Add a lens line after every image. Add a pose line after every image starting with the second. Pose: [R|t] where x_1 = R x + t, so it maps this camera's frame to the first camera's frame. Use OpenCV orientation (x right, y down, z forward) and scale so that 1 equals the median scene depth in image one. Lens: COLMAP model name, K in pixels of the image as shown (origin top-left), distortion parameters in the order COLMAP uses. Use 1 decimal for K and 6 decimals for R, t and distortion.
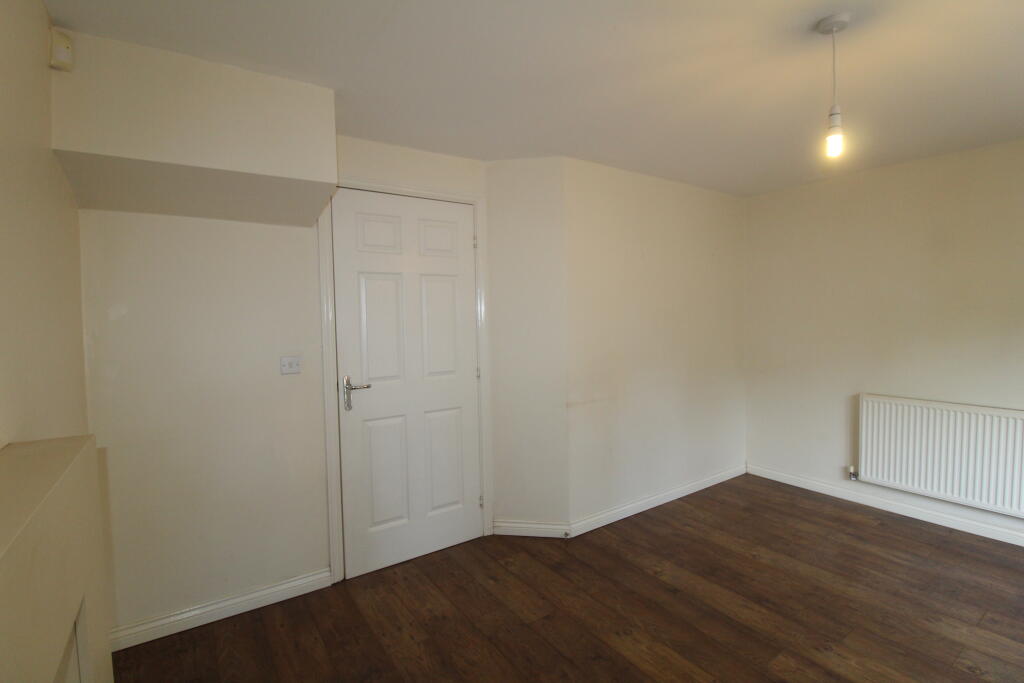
lens RADIAL K [[483.7, 0, 512.0], [0, 483.7, 341.5], [0, 0, 1]] dist [0.001964, -0.013204]
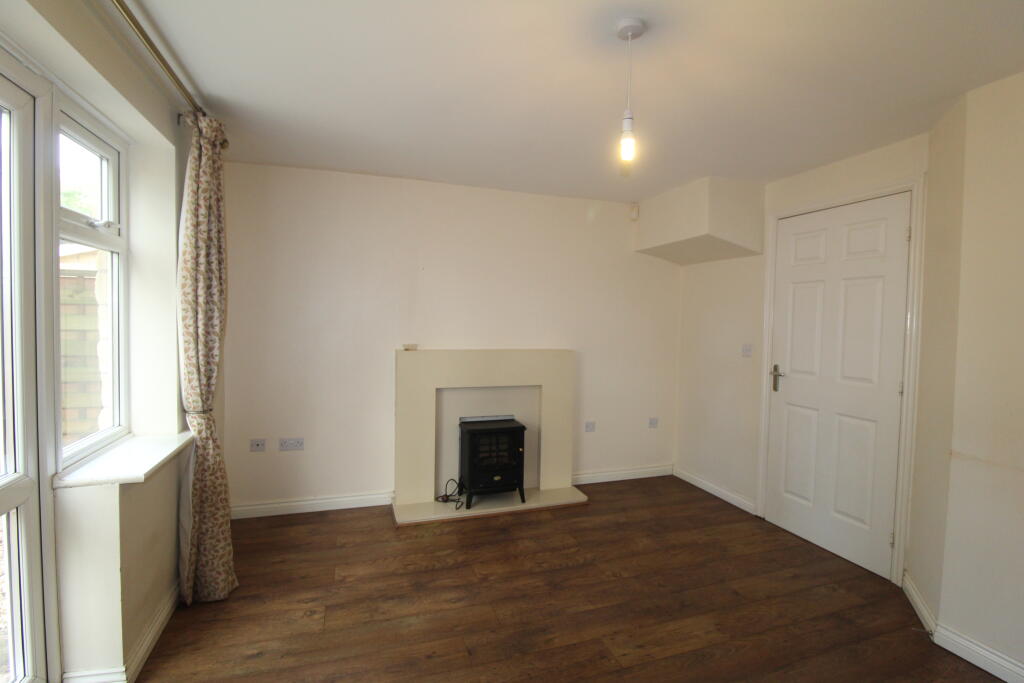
lens RADIAL K [[483.7, 0, 512.0], [0, 483.7, 341.5], [0, 0, 1]] dist [0.001964, -0.013204]
pose [[-0.278645, 0.057241, -0.958687, 0.963176], [-0.068991, 0.994450, 0.079429, -0.037225], [0.957913, 0.088273, -0.273149, 0.596026]]
